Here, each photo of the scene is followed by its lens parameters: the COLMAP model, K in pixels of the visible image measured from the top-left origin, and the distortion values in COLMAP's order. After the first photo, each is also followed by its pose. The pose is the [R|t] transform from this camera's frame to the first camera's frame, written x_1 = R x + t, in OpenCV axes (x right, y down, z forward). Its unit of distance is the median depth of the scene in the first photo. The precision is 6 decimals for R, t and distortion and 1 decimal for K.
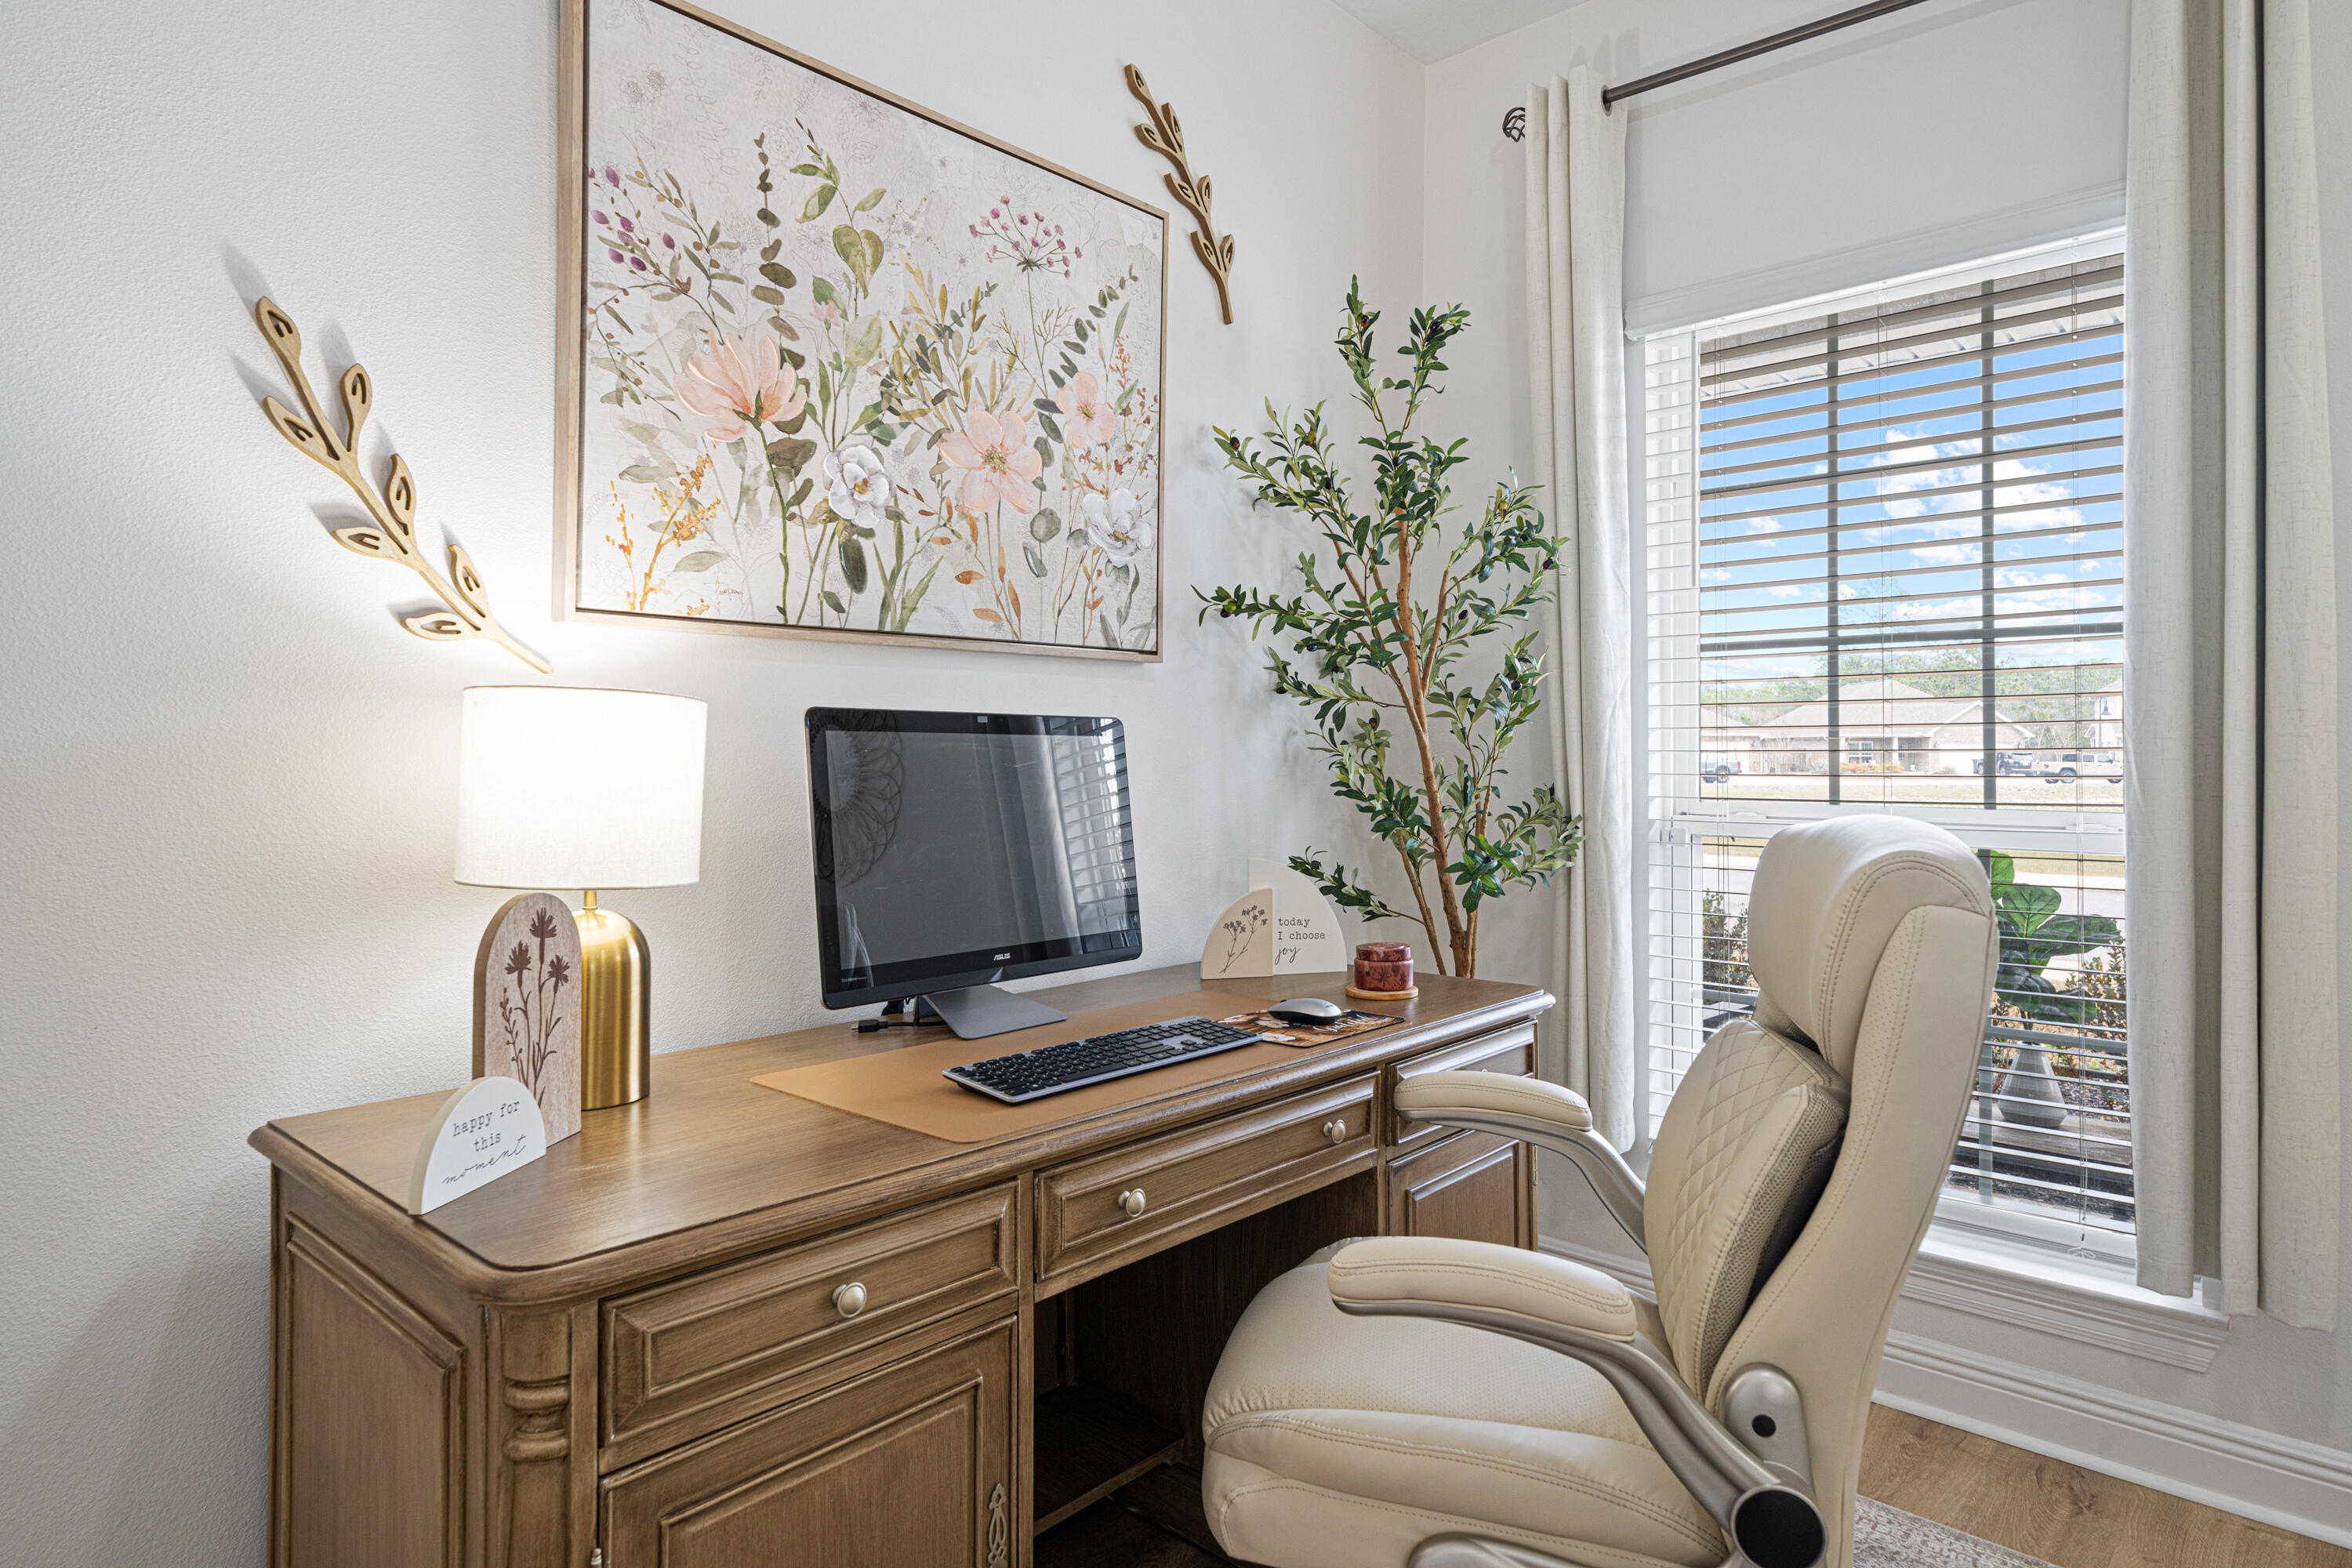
lens RADIAL K [[1331.6, 0, 1170.6], [0, 1331.6, 748.2], [0, 0, 1]] dist [-0.001410, -0.000366]
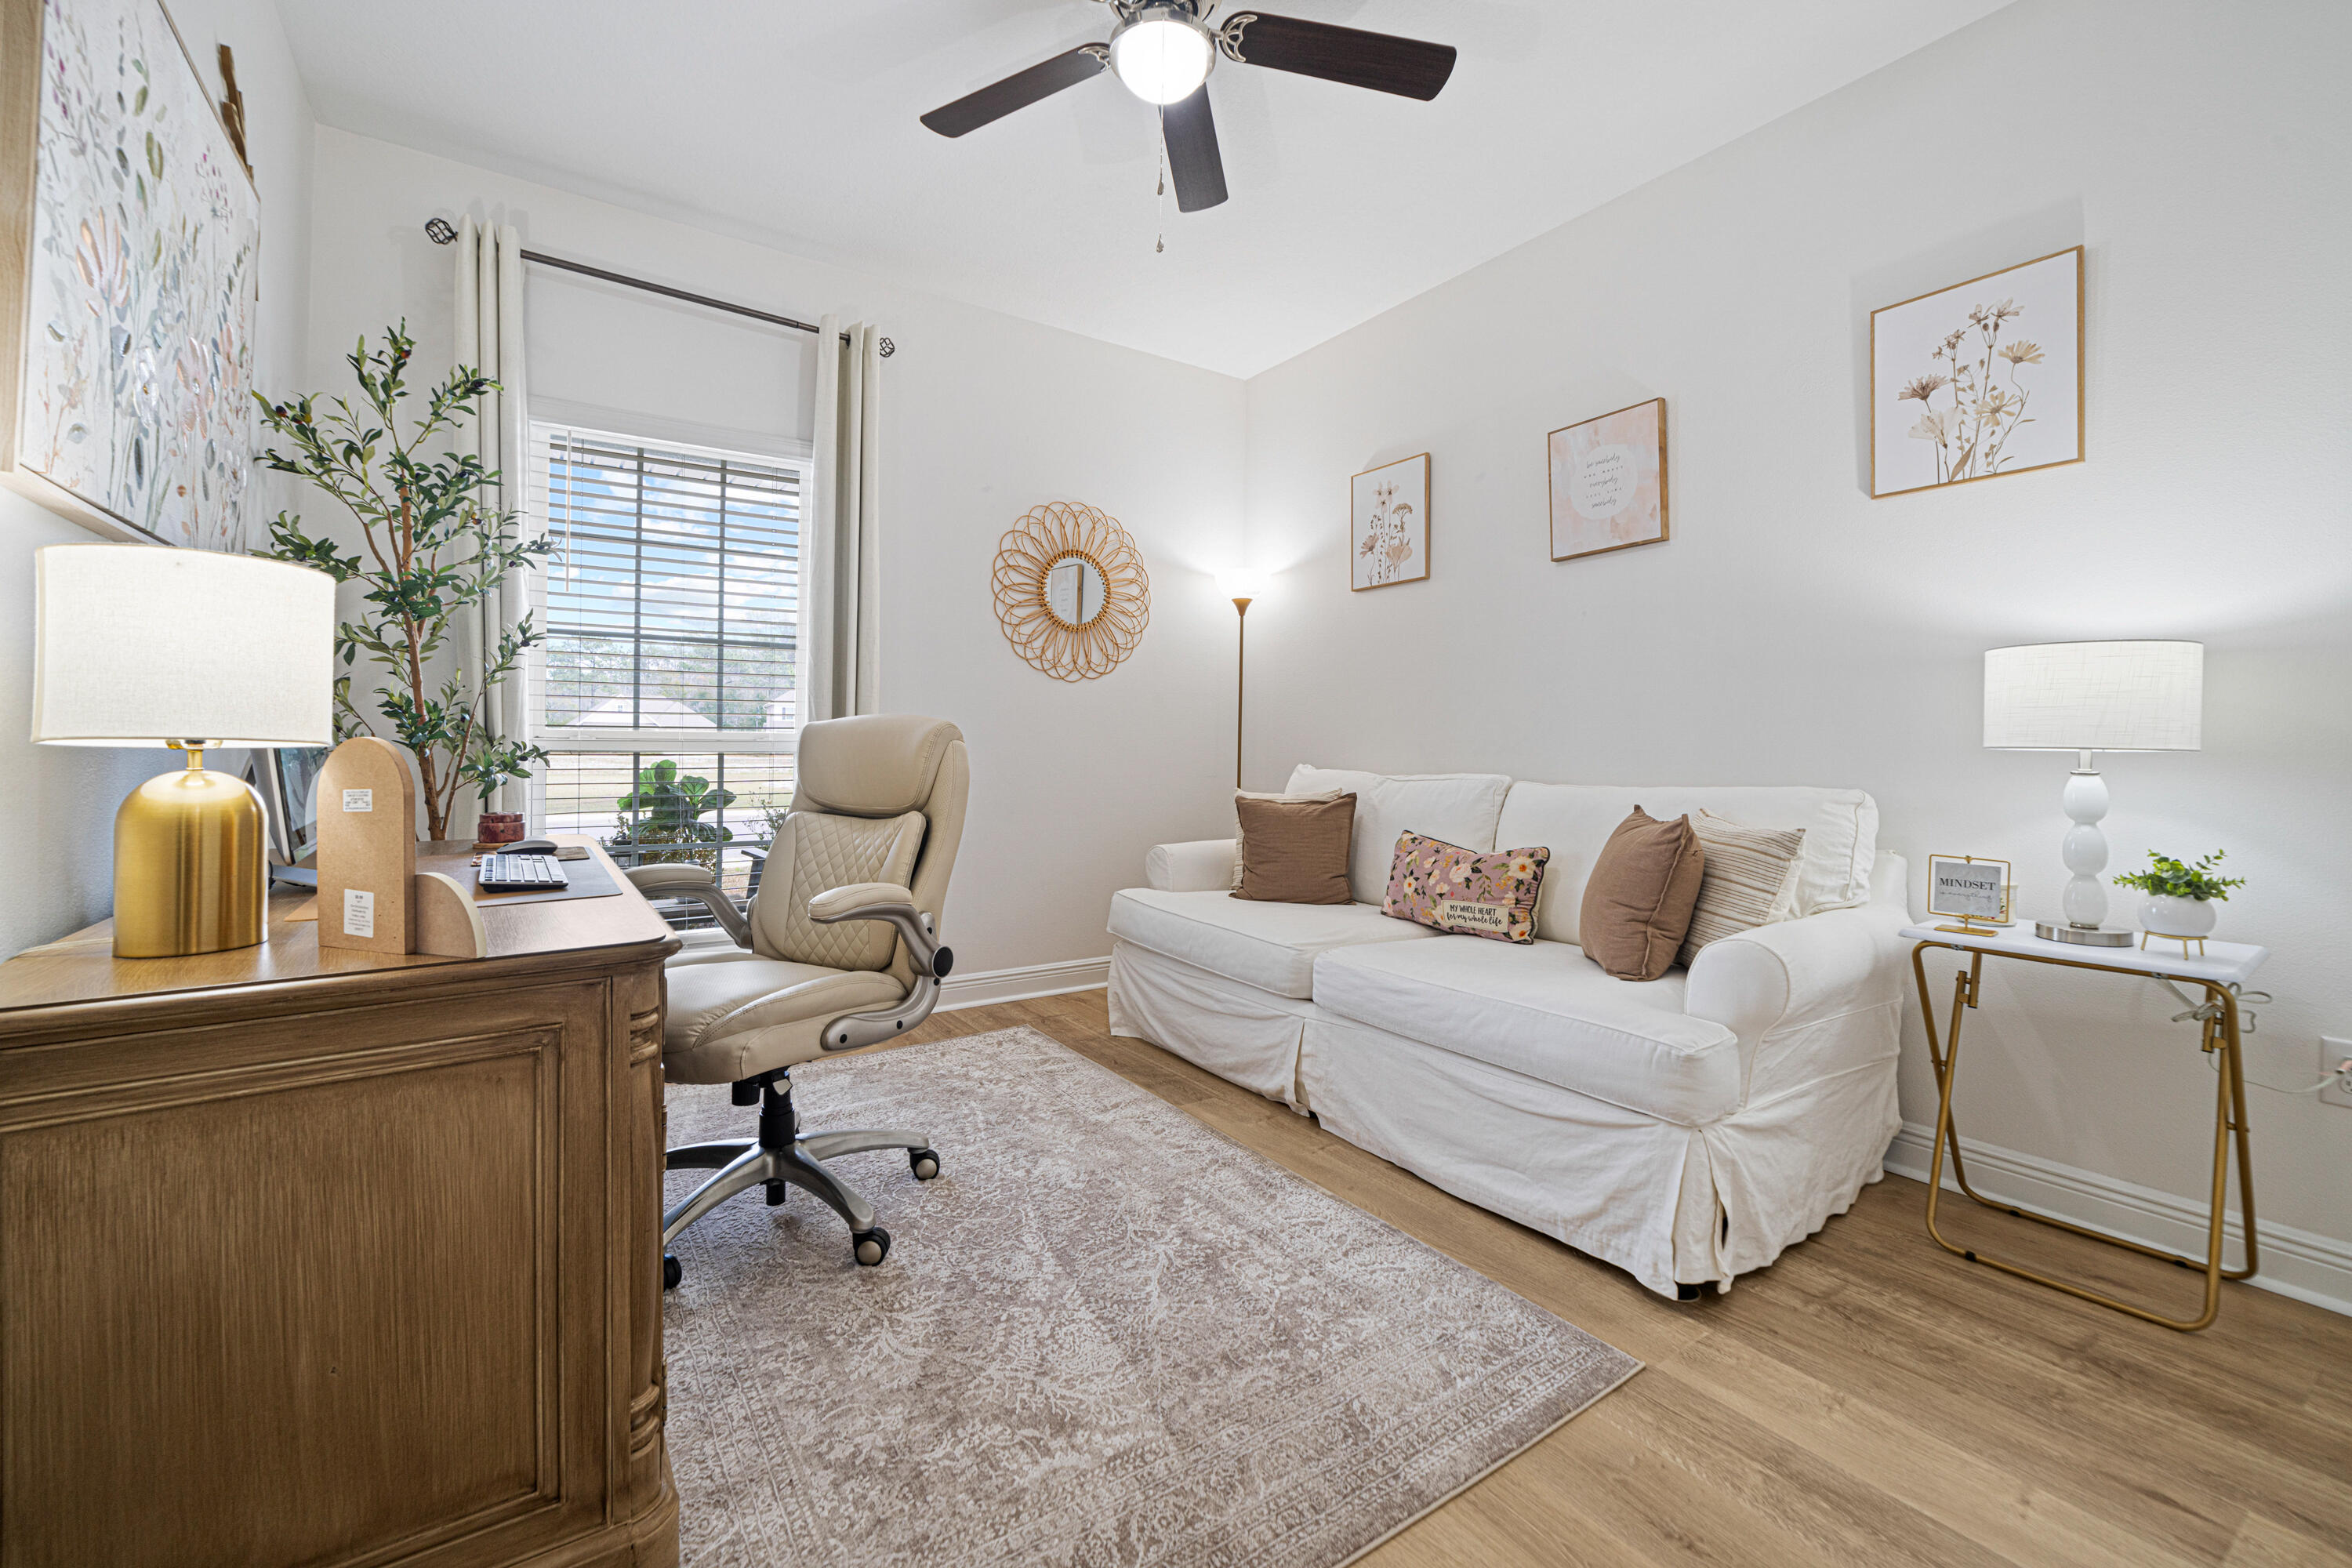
lens RADIAL K [[962.9, 0, 1176.0], [0, 962.9, 784.0], [0, 0, 1]] dist [-0.000806, -0.000074]
pose [[0.209450, -0.039186, 0.977034, -0.771253], [-0.014263, 0.998968, 0.043124, 0.064402], [-0.977715, -0.022968, 0.208675, 0.053803]]
